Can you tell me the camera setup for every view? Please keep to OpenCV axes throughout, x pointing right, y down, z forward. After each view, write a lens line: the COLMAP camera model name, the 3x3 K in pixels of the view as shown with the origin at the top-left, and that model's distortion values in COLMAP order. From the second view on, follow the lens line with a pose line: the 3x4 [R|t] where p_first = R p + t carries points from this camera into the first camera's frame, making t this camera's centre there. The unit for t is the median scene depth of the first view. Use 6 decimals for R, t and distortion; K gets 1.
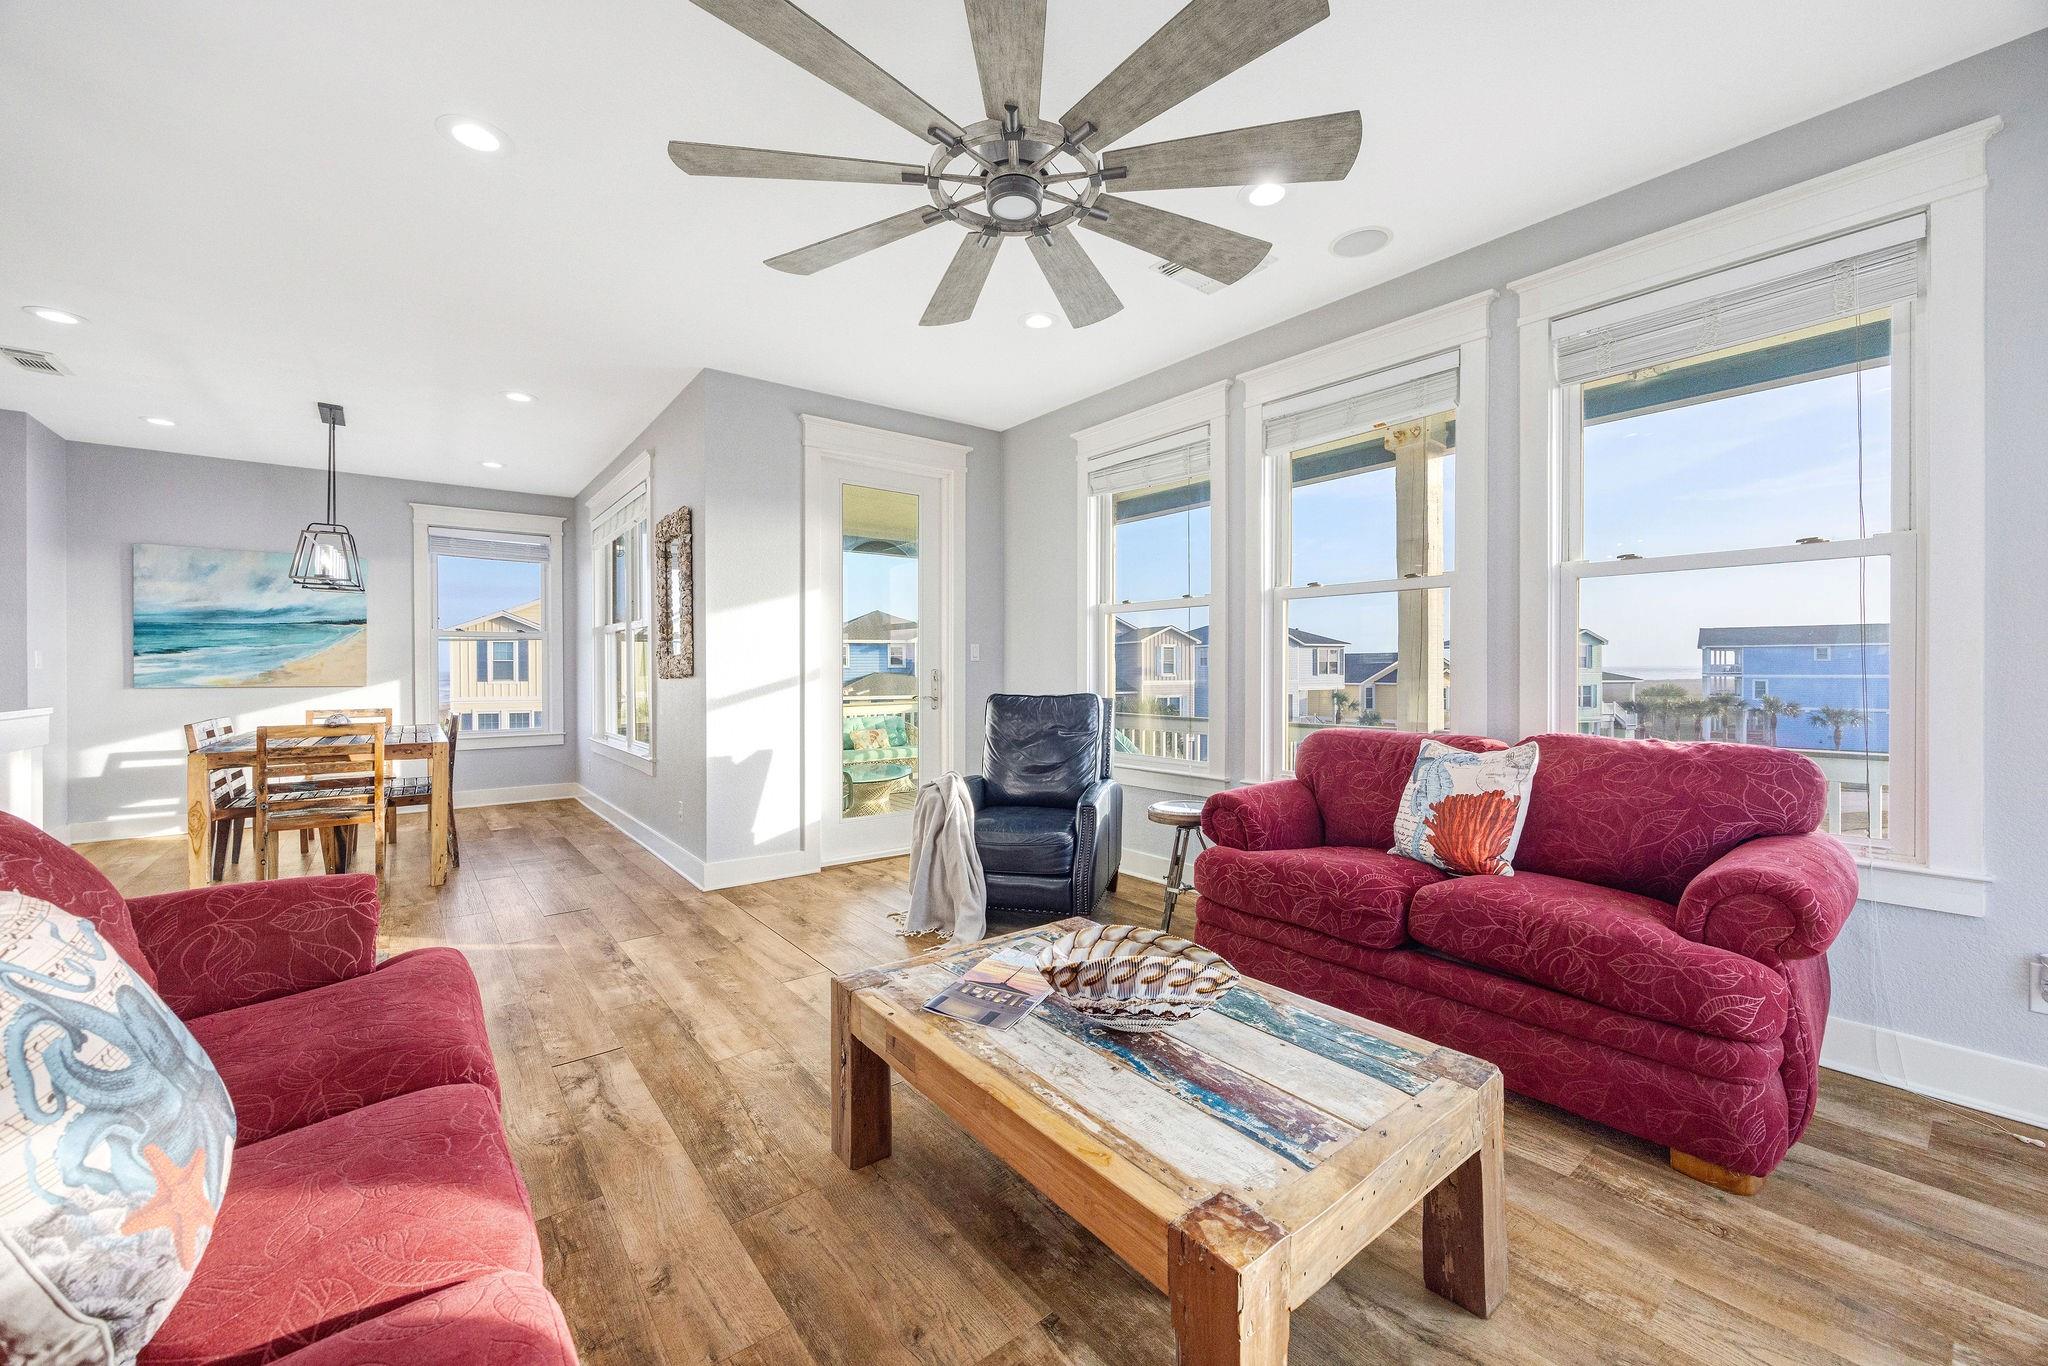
lens RADIAL K [[797.8, 0, 1028.5], [0, 797.8, 675.6], [0, 0, 1]] dist [-0.004226, 0.000034]
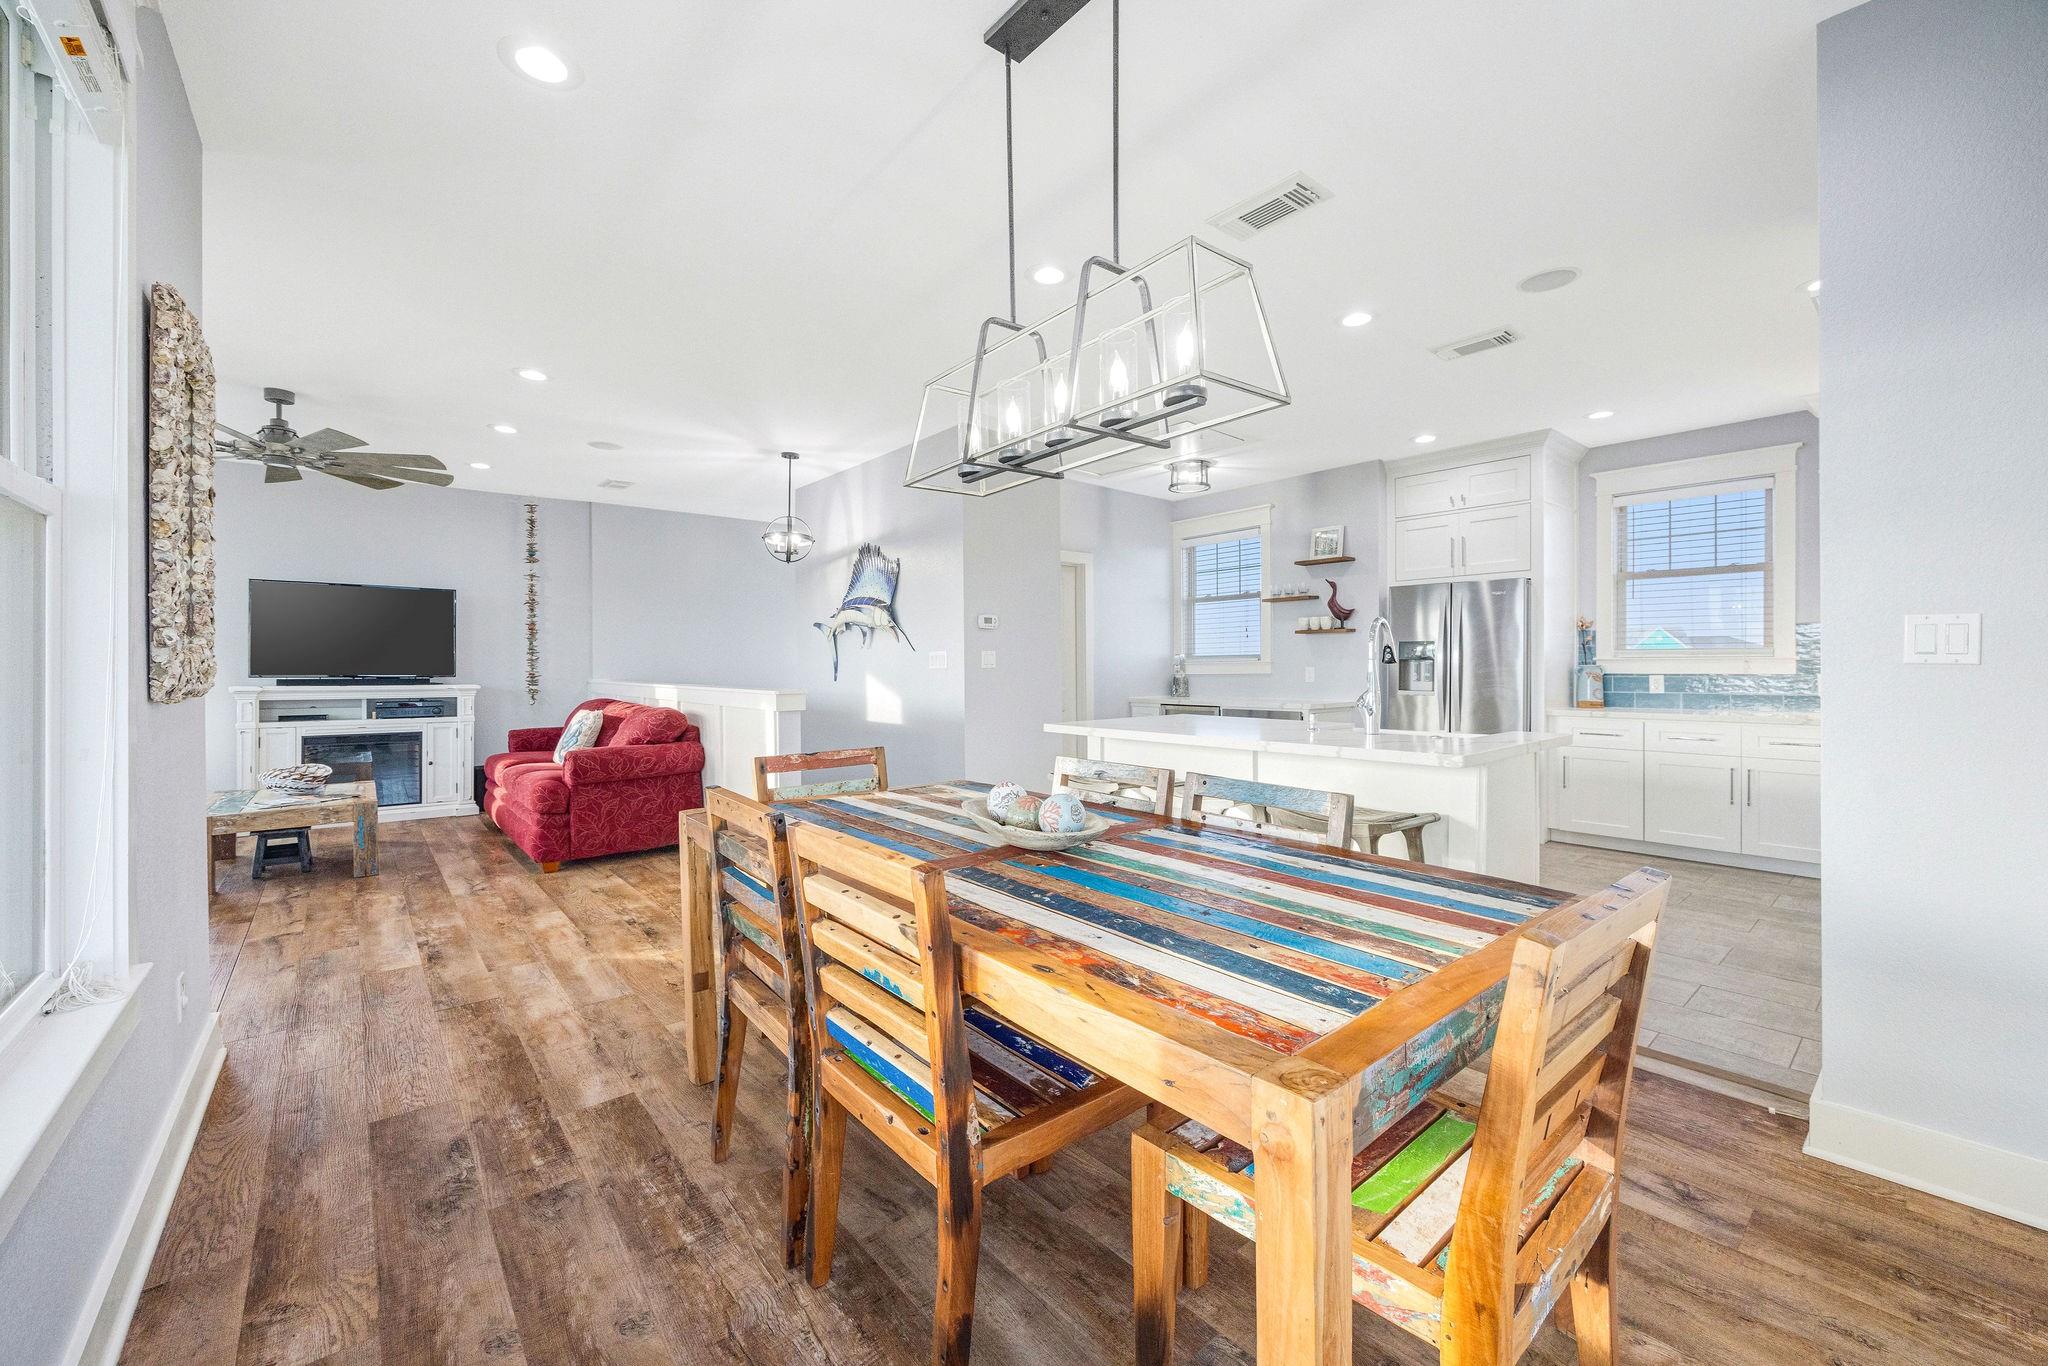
lens RADIAL K [[791.9, 0, 1030.9], [0, 791.9, 673.1], [0, 0, 1]] dist [-0.001082, 0.000334]
pose [[-0.998915, 0.004363, -0.046357, -1.783201], [0.003818, 0.999923, 0.011848, -0.024610], [0.046406, 0.011658, -0.998855, 2.934771]]
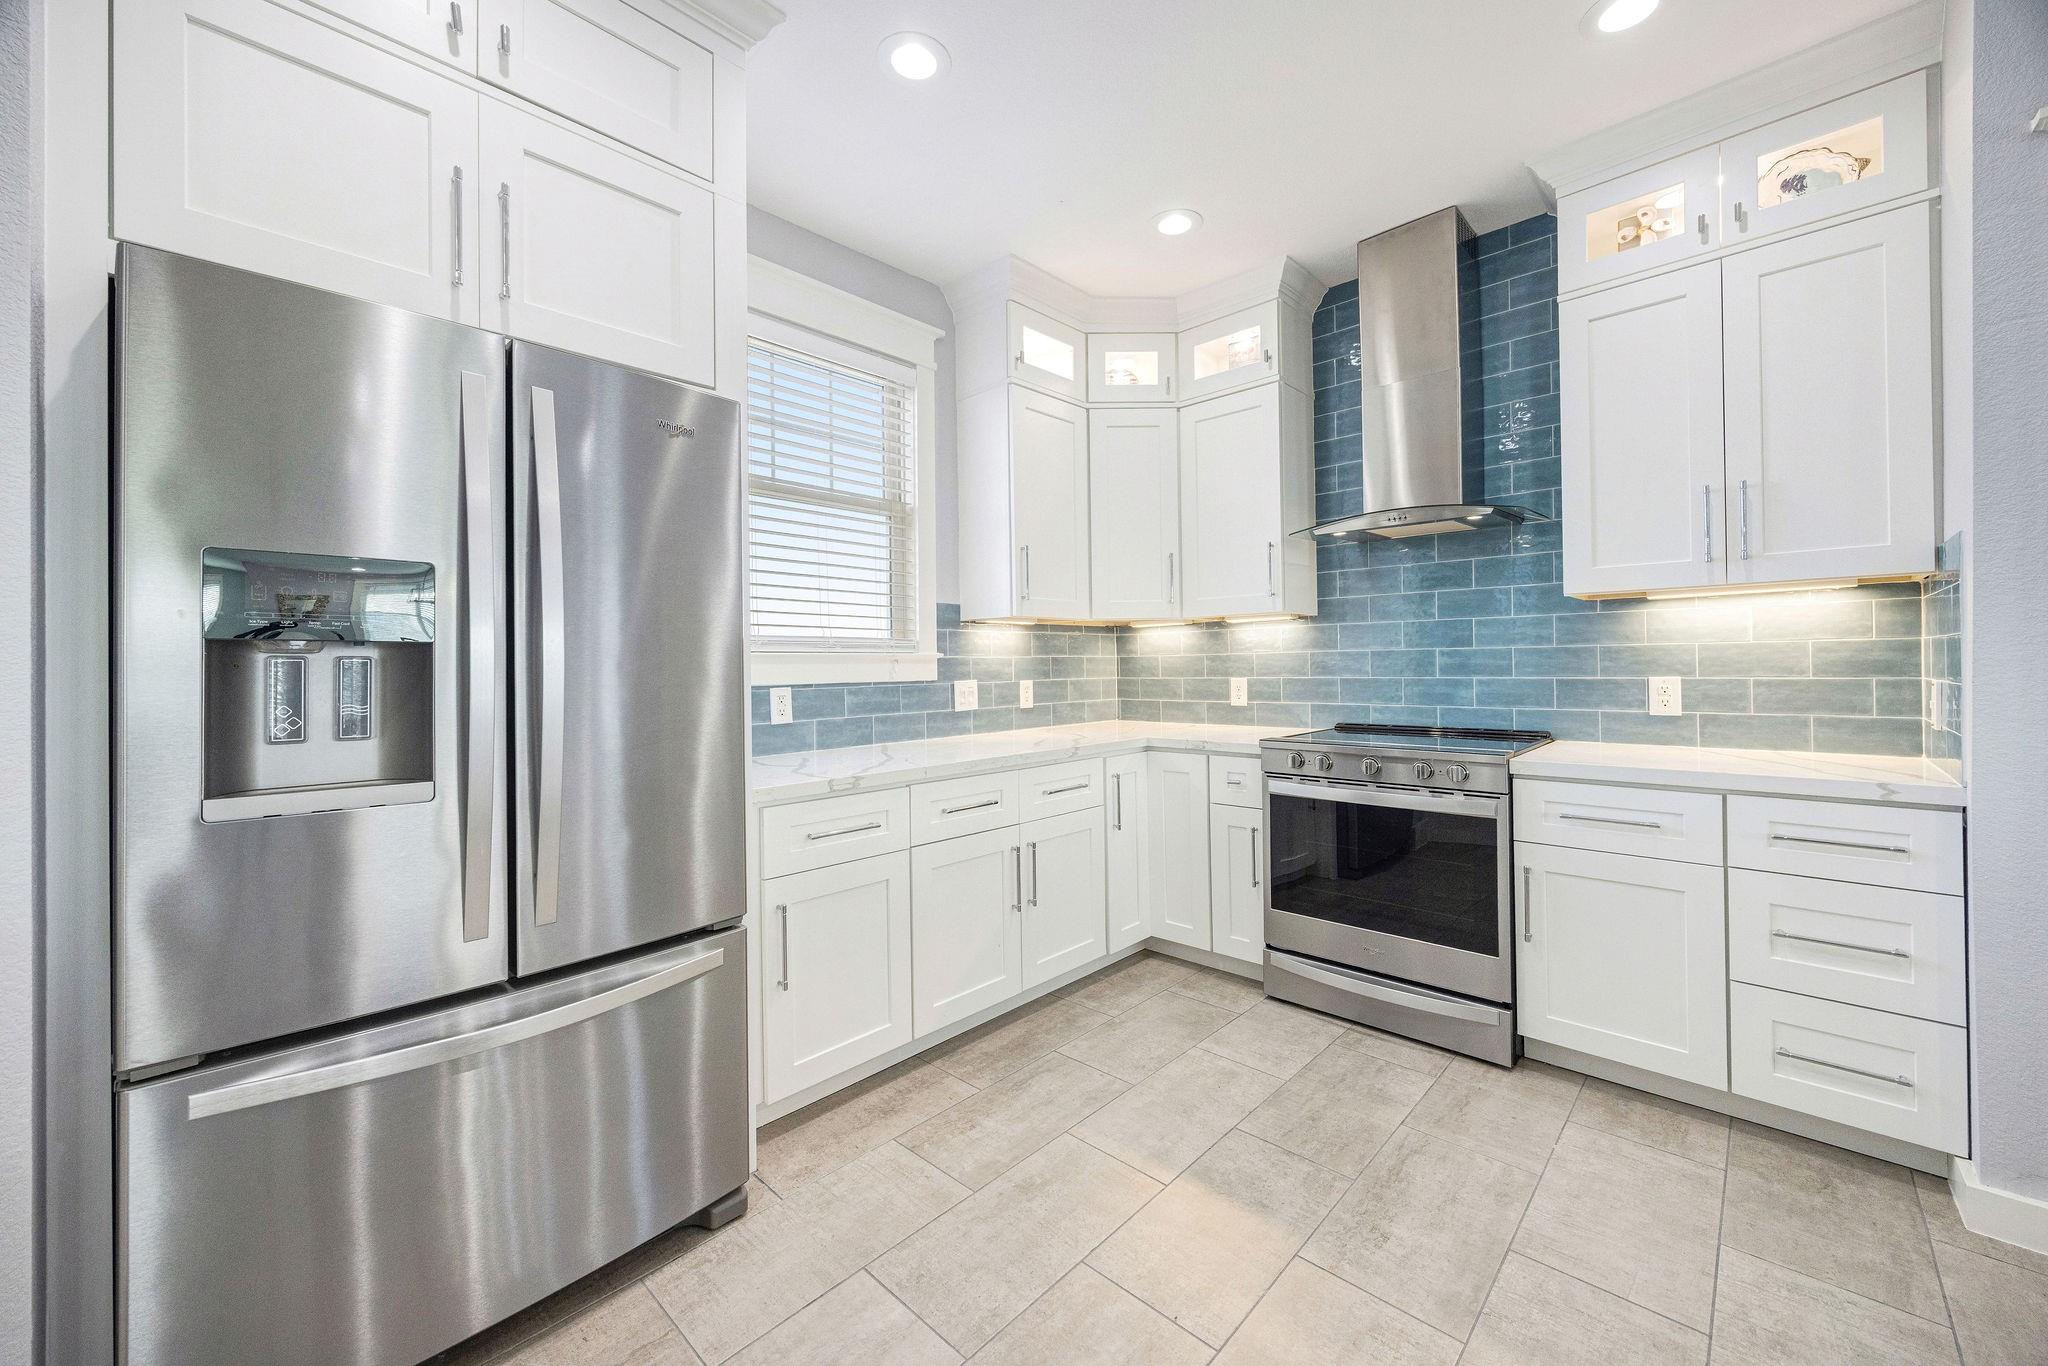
lens RADIAL K [[791.9, 0, 1030.9], [0, 791.9, 673.1], [0, 0, 1]] dist [-0.001082, 0.000334]
pose [[0.150198, 0.008748, -0.988617, -2.515232], [0.006931, 0.999927, 0.009901, -0.014048], [0.988632, -0.008339, 0.150126, 0.900166]]
